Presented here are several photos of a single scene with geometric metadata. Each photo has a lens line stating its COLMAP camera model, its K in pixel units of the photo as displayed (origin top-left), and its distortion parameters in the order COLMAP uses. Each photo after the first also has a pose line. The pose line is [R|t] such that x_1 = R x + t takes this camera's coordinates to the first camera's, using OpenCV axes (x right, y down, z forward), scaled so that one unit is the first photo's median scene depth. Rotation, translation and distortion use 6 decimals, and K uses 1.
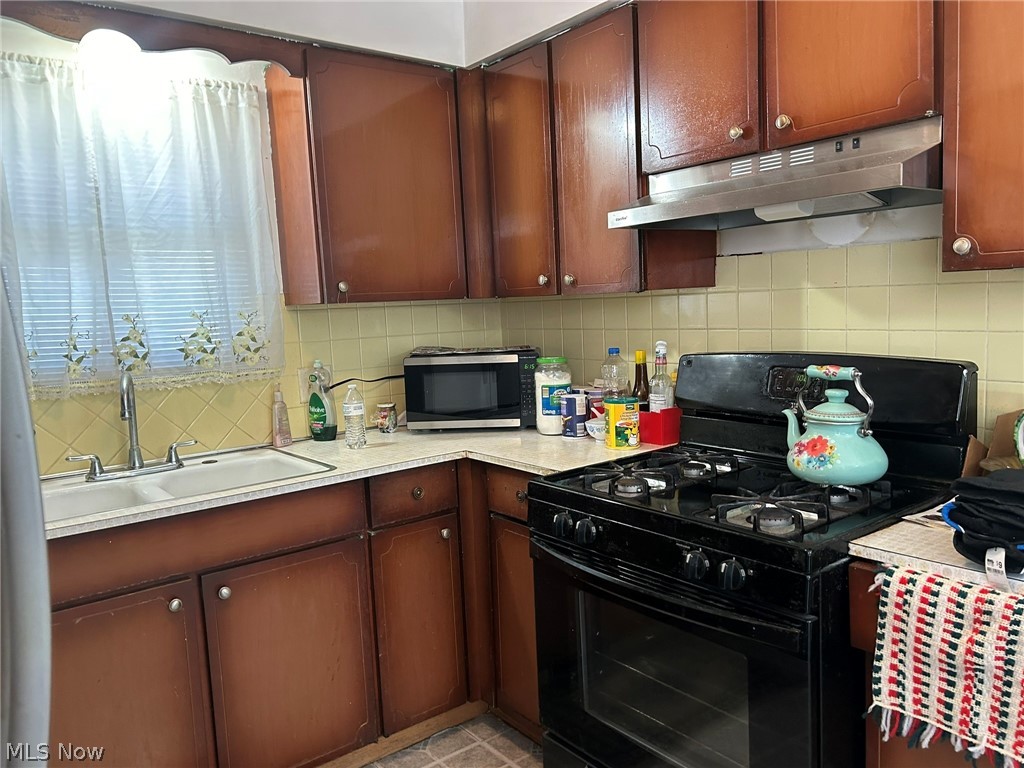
lens RADIAL K [[781.0, 0, 507.6], [0, 781.0, 381.4], [0, 0, 1]] dist [0.051100, -0.037865]
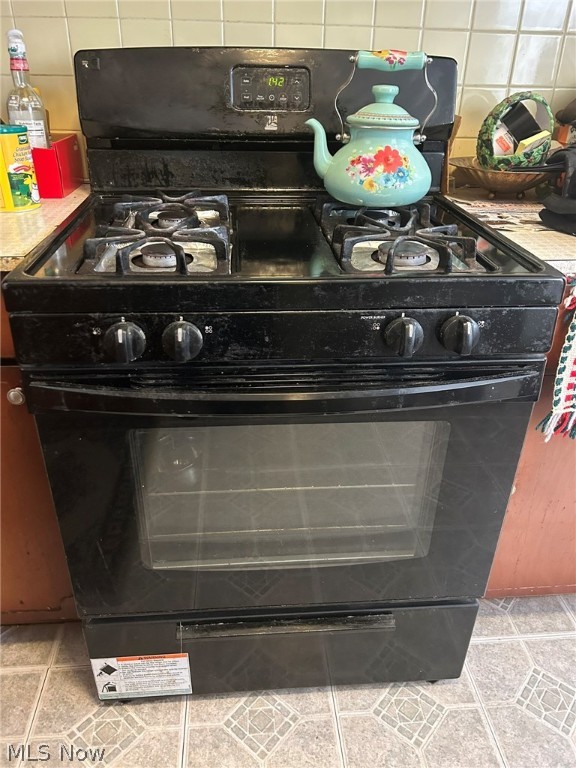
lens RADIAL K [[585.7, 0, 286.4], [0, 585.7, 381.6], [0, 0, 1]] dist [0.051100, -0.037865]
pose [[0.552291, -0.351577, 0.755889, -0.217036], [0.050086, 0.919077, 0.390883, 0.047873], [-0.832145, -0.178022, 0.525207, 0.708405]]
